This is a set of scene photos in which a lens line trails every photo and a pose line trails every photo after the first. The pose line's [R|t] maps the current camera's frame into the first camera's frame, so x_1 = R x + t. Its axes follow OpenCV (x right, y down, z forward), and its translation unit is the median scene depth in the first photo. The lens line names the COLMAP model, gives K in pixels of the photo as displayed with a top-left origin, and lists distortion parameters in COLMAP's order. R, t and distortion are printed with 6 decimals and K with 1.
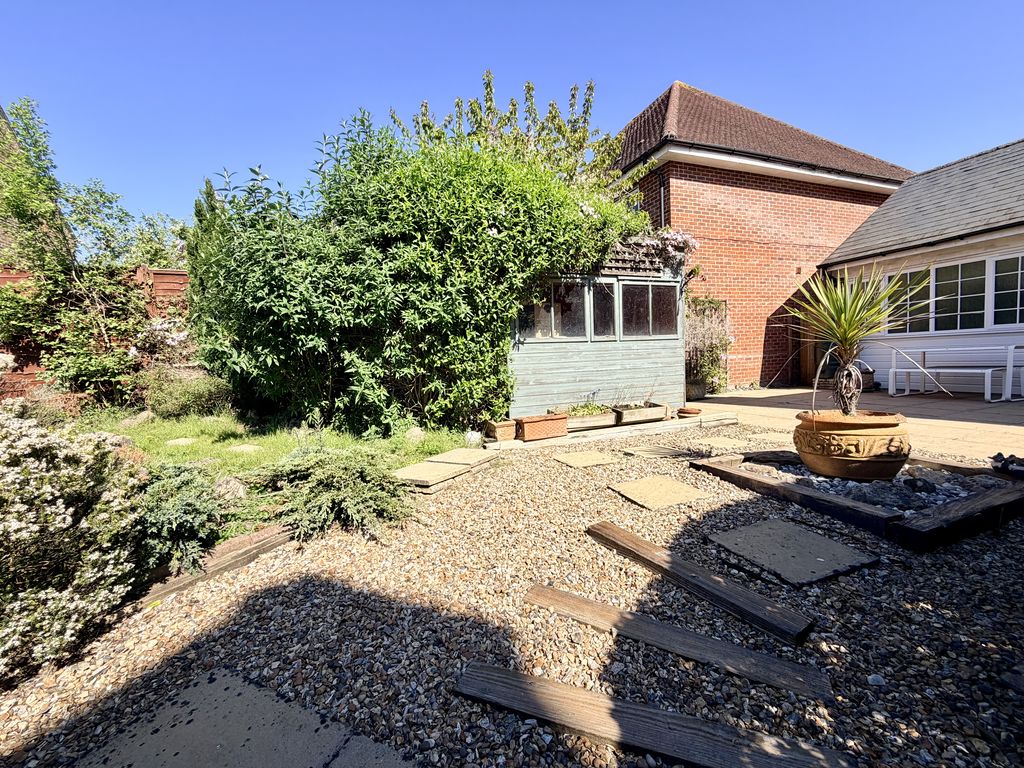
lens RADIAL K [[410.6, 0, 508.5], [0, 410.6, 386.1], [0, 0, 1]] dist [0.000235, 0.000369]
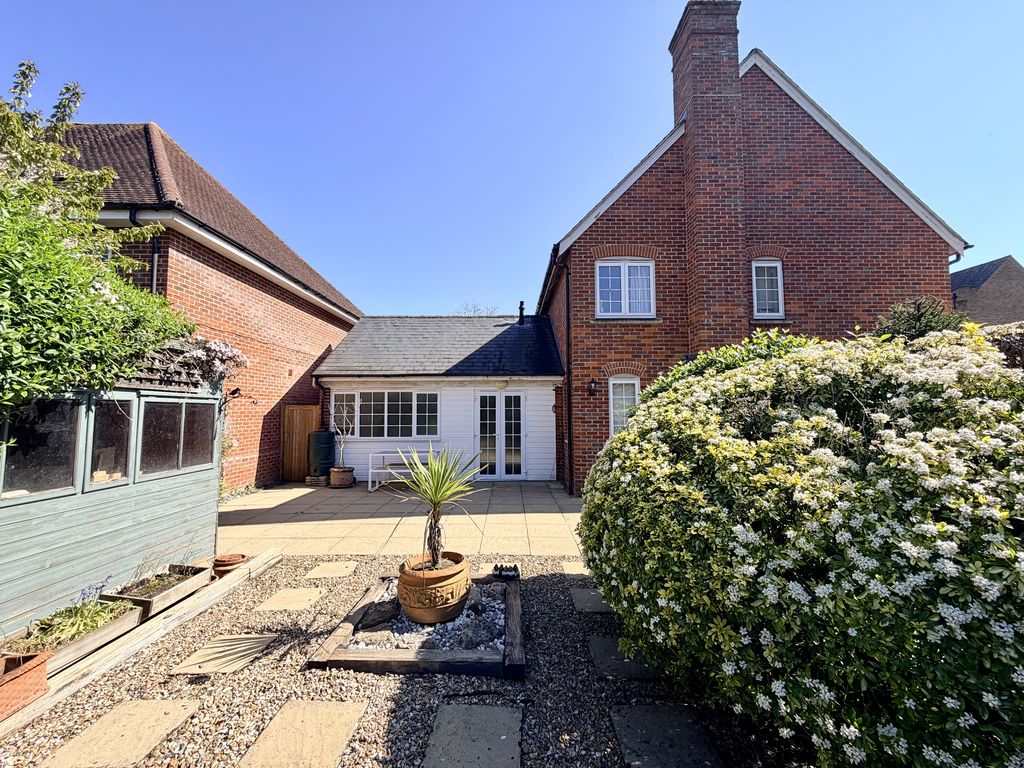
lens RADIAL K [[410.6, 0, 511.0], [0, 410.6, 383.7], [0, 0, 1]] dist [0.000235, 0.000369]
pose [[0.355475, 0.103970, 0.928885, -0.155080], [0.049787, 0.990277, -0.129894, -0.151794], [-0.933359, 0.092421, 0.346843, 0.160556]]
